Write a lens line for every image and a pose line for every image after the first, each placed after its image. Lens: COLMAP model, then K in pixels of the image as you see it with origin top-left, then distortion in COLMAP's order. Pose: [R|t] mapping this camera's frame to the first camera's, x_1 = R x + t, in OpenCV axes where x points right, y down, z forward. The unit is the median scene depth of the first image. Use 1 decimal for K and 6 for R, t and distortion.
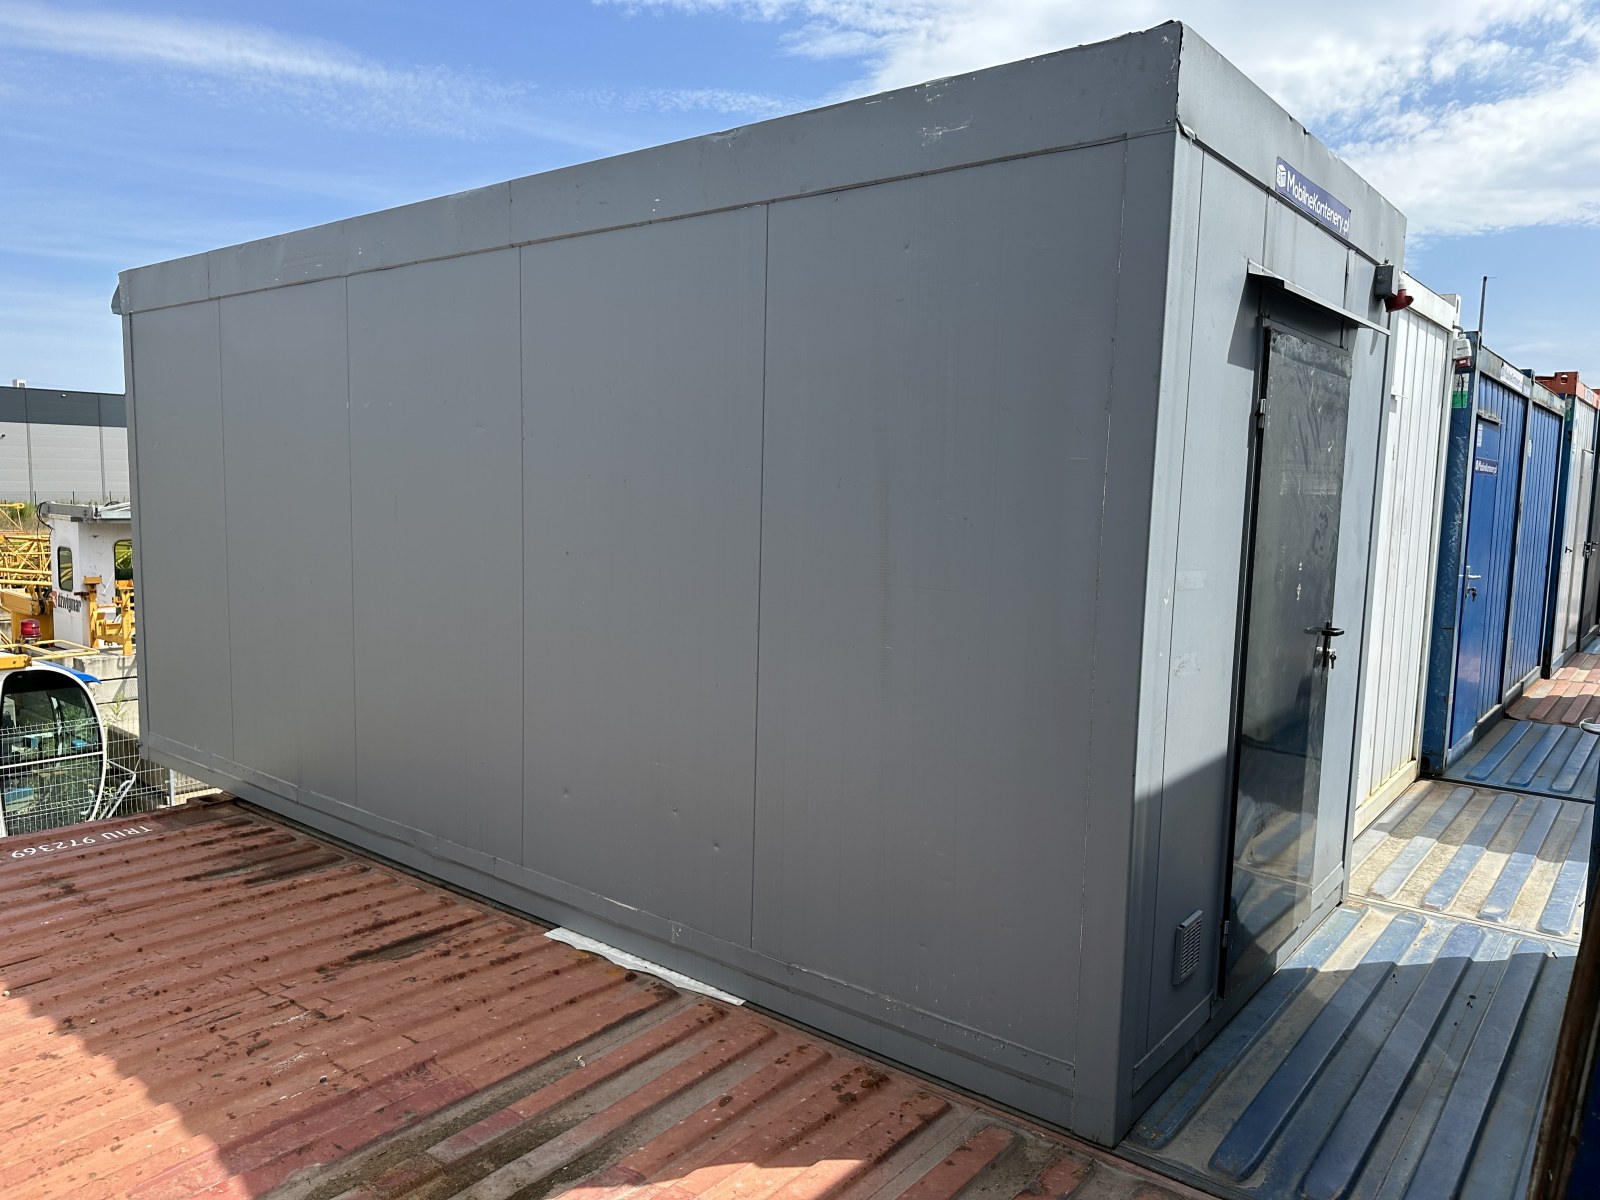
lens RADIAL K [[1143.0, 0, 802.3], [0, 1143.0, 595.9], [0, 0, 1]] dist [0.025955, -0.026152]
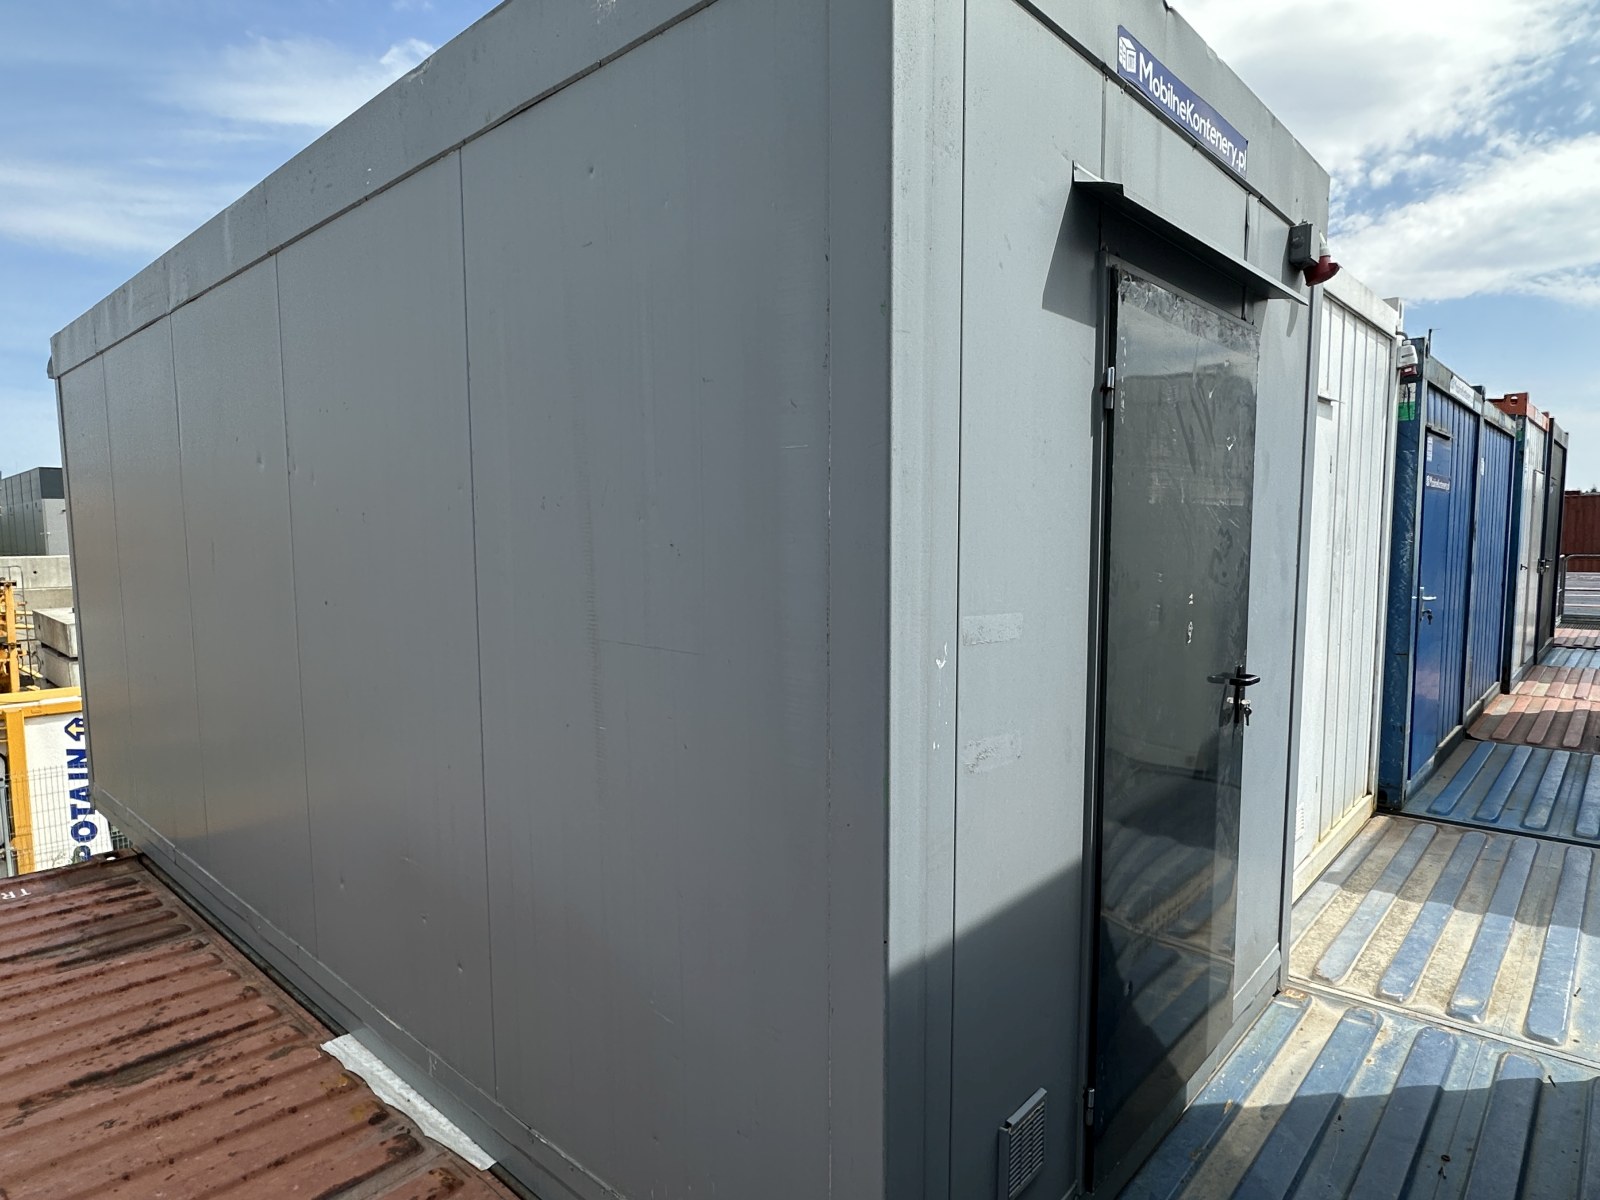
lens RADIAL K [[927.8, 0, 795.9], [0, 927.8, 609.1], [0, 0, 1]] dist [0.002582, -0.002268]
pose [[0.997235, -0.025366, -0.069847, 0.166405], [0.024342, 0.999584, -0.015479, -0.012324], [0.070210, 0.013736, 0.997438, 0.284136]]
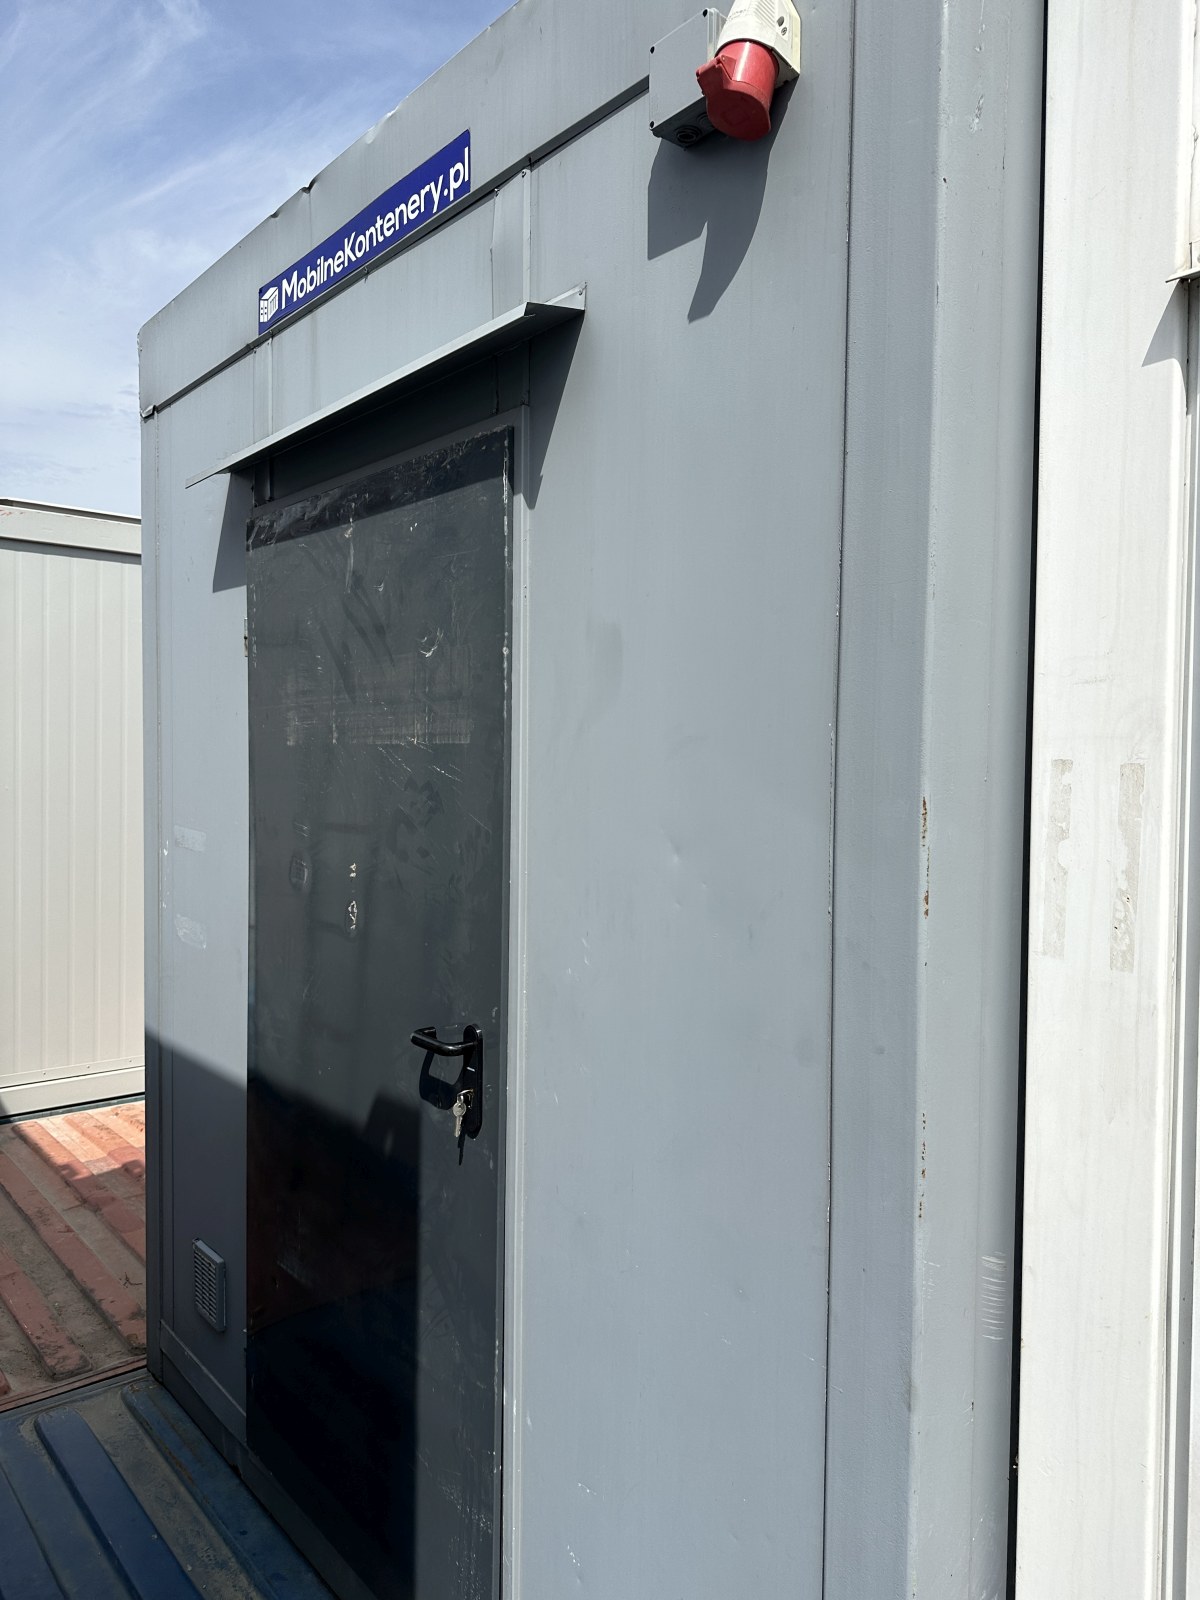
lens RADIAL K [[1143.0, 0, 606.6], [0, 1143.0, 794.5], [0, 0, 1]] dist [0.025955, -0.026152]
pose [[-0.202320, 0.004932, -0.979307, 0.745059], [-0.119267, 0.992420, 0.029638, -0.073133], [0.972030, 0.122795, -0.200199, 0.954957]]
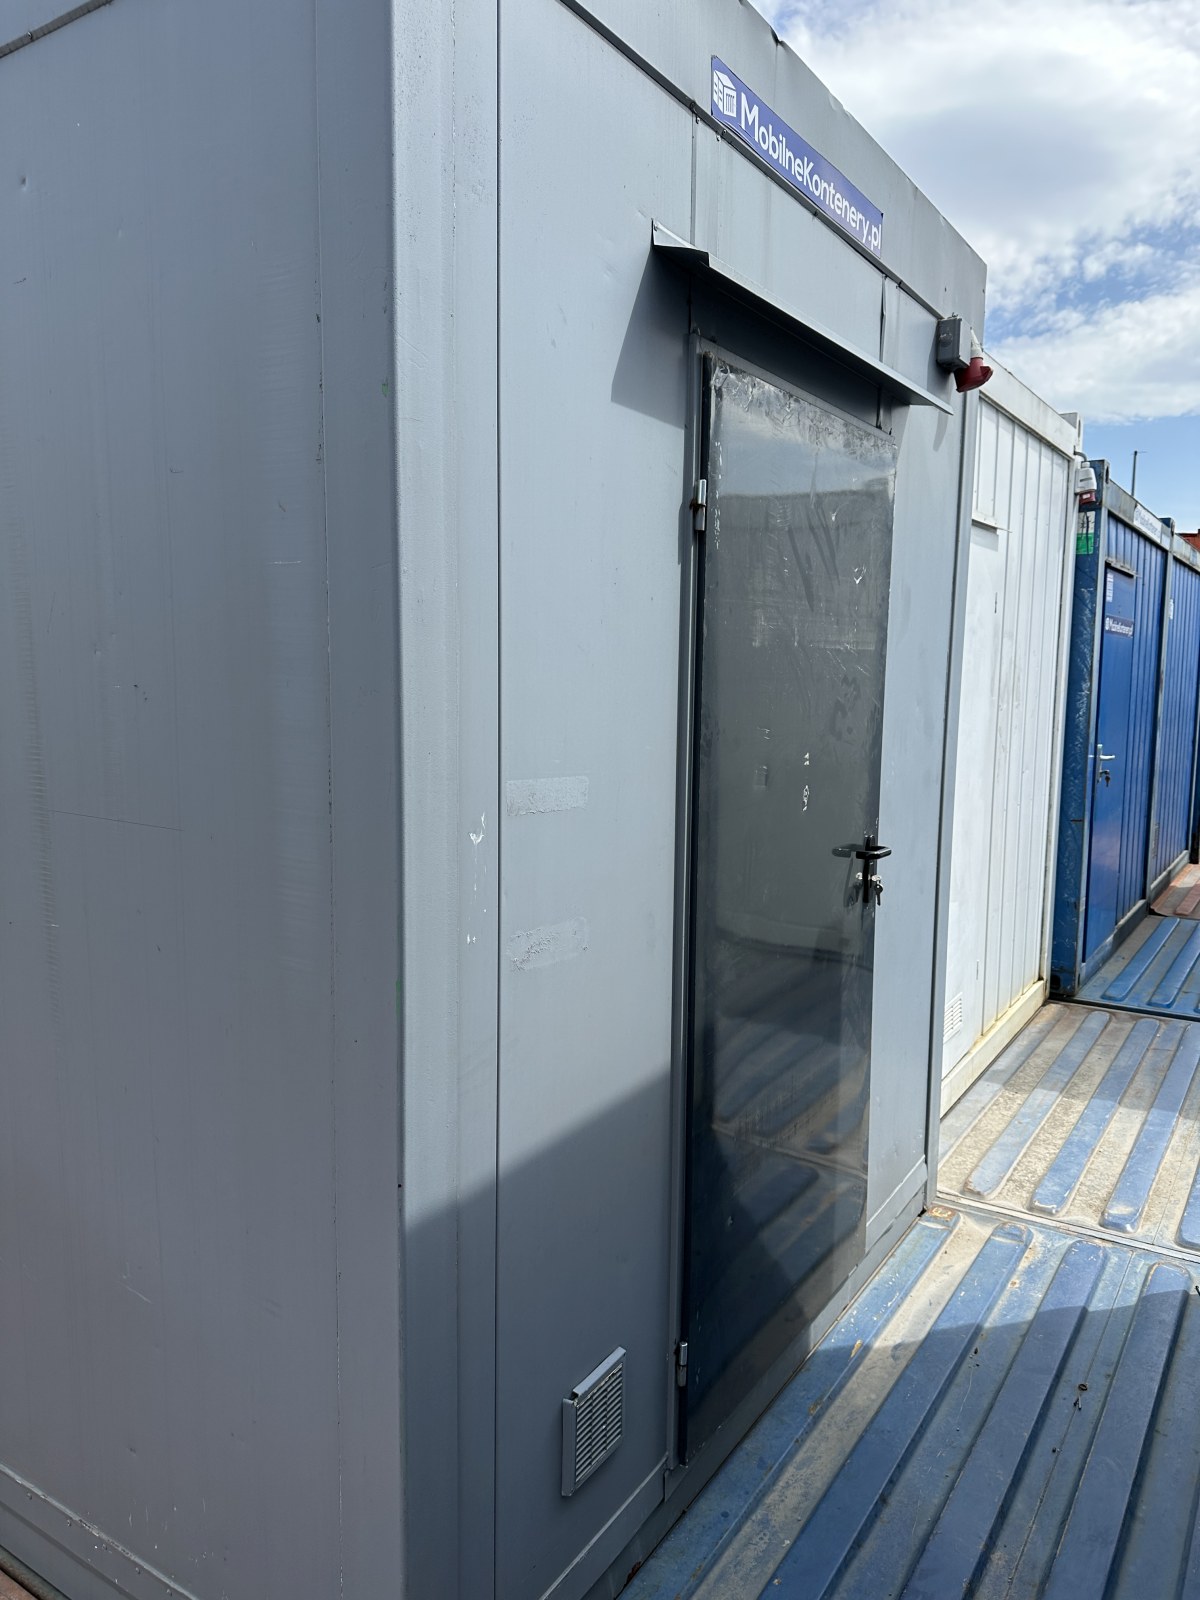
lens RADIAL K [[1143.0, 0, 606.6], [0, 1143.0, 794.5], [0, 0, 1]] dist [0.025955, -0.026152]
pose [[0.995035, -0.025324, 0.096252, 0.199537], [0.024236, 0.999629, 0.012460, -0.012495], [-0.096531, -0.010065, 0.995279, 0.287349]]
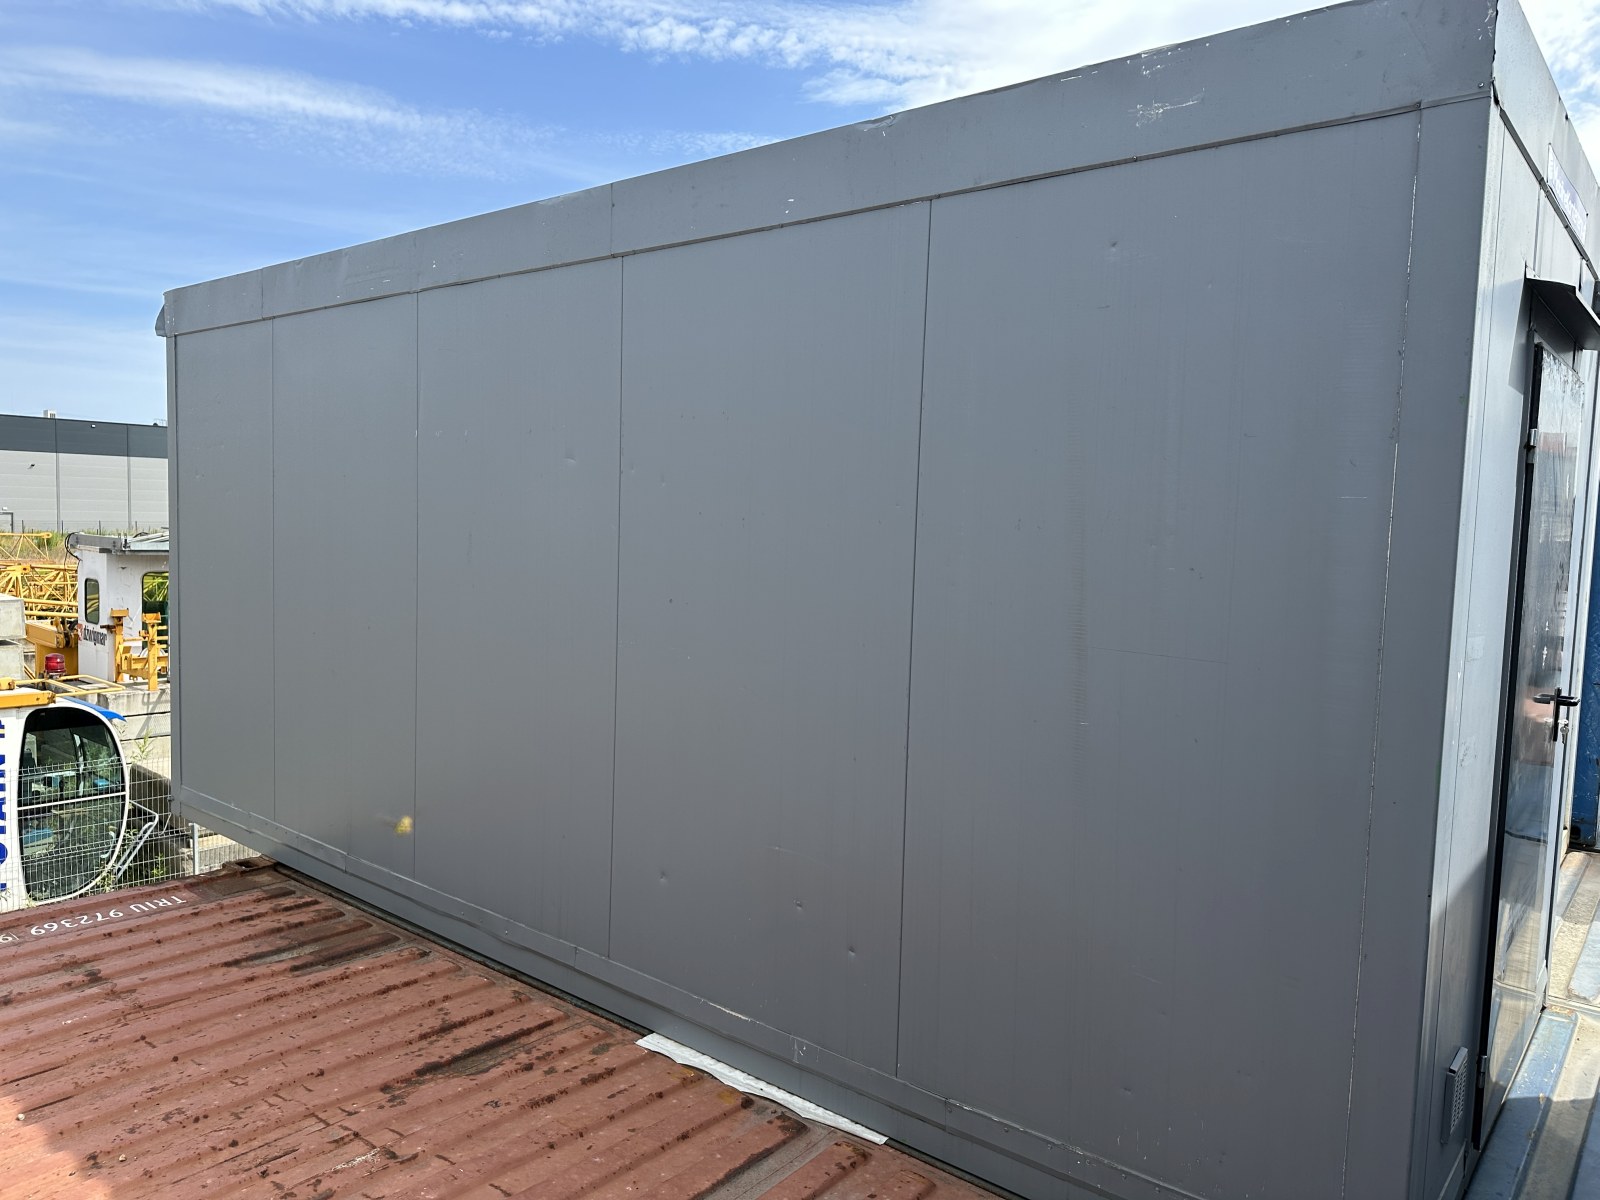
lens RADIAL K [[1142.3, 0, 801.5], [0, 1142.3, 574.4], [0, 0, 1]] dist [0.007271, -0.007681]
pose [[0.999885, 0.006675, -0.013653, -0.081606], [-0.007333, 0.998784, -0.048751, -0.013499], [0.013311, 0.048846, 0.998718, 0.110794]]
